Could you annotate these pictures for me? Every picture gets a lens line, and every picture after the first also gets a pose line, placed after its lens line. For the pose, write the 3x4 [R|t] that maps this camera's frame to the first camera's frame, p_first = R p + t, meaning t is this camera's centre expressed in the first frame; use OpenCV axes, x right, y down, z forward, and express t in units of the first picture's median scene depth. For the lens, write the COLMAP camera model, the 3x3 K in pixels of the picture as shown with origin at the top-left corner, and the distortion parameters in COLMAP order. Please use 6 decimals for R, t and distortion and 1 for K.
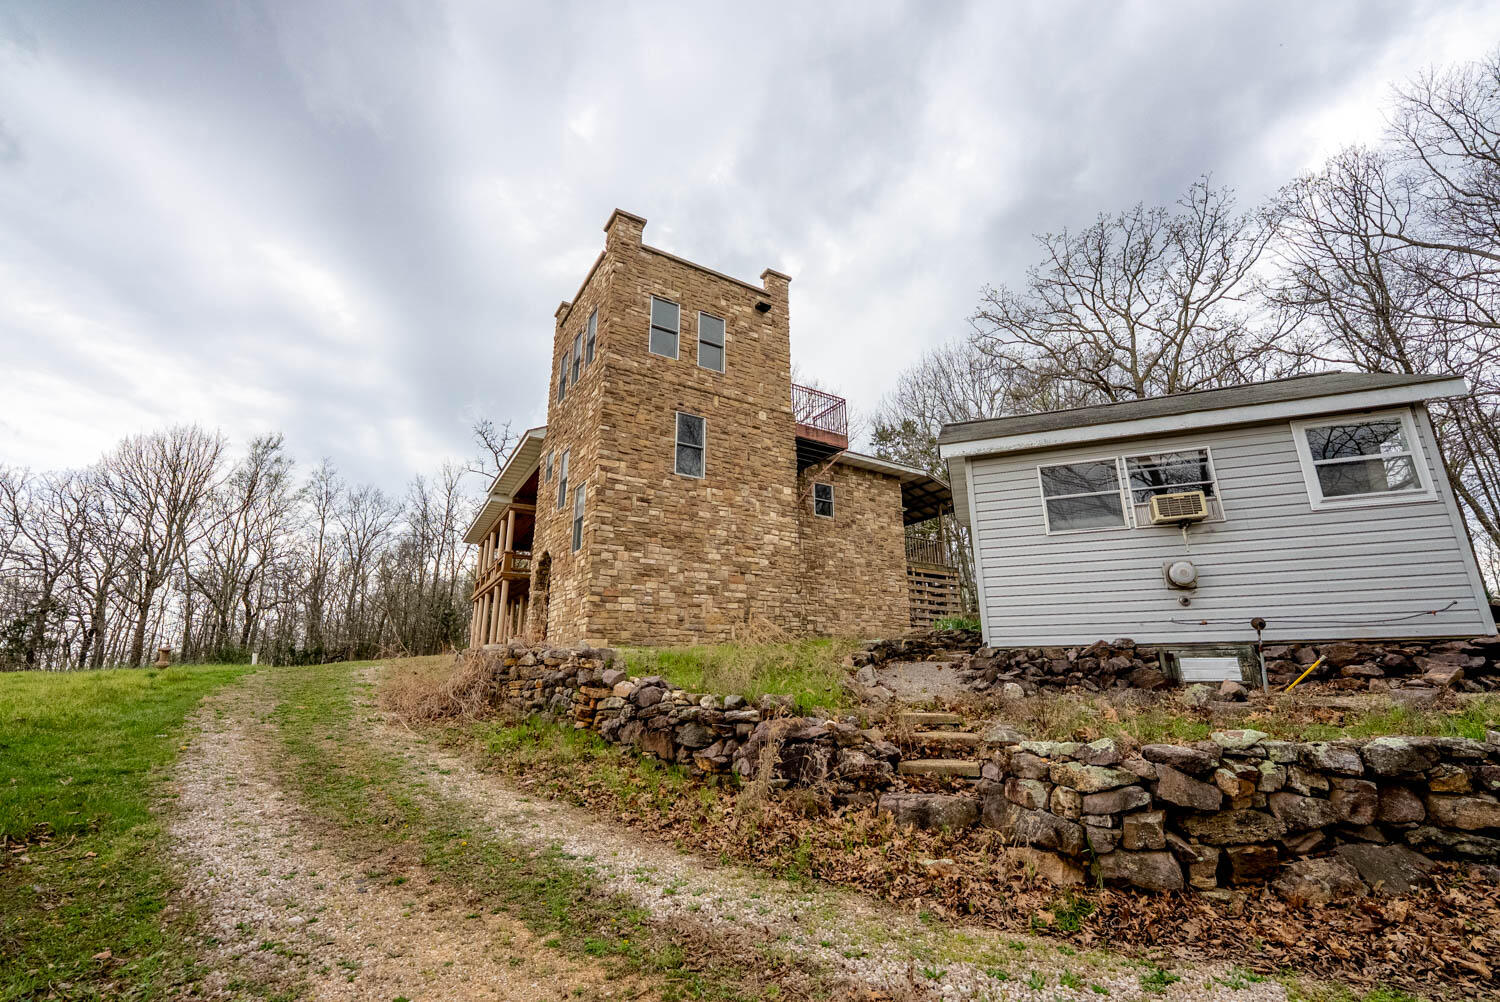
lens RADIAL K [[597.1, 0, 749.2], [0, 597.1, 506.5], [0, 0, 1]] dist [-0.000785, -0.000053]
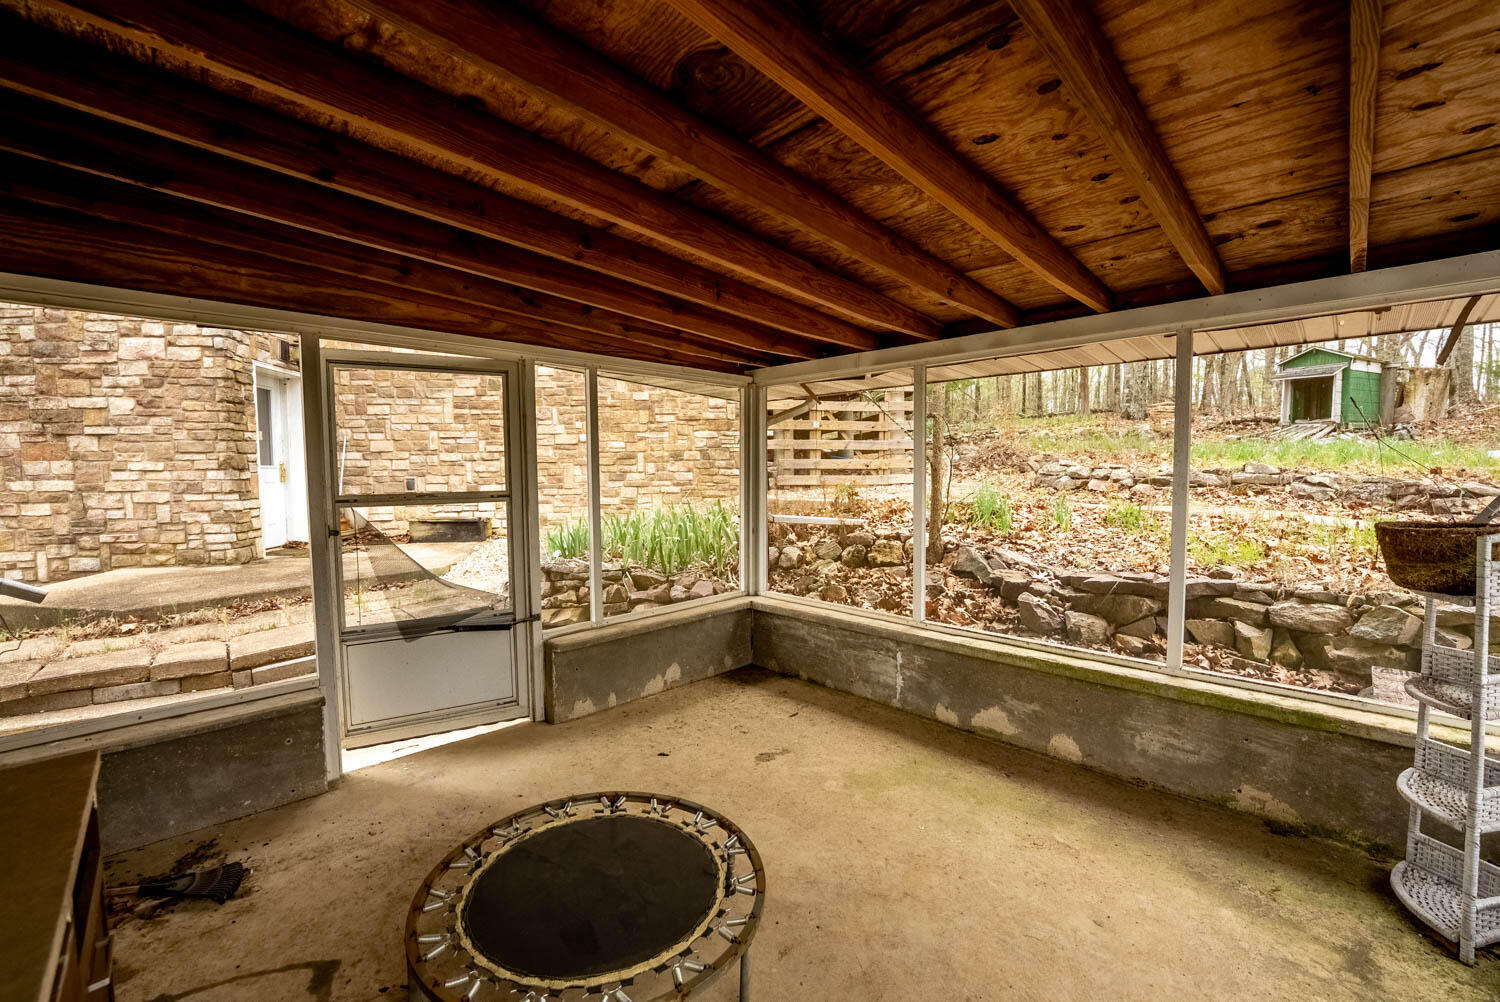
lens RADIAL K [[597.1, 0, 749.5], [0, 597.1, 503.1], [0, 0, 1]] dist [-0.000785, -0.000053]
pose [[0.900112, 0.015505, -0.435382, 0.633602], [0.132074, 0.942624, 0.306621, 0.089149], [0.415155, -0.333496, 0.846420, 0.805254]]
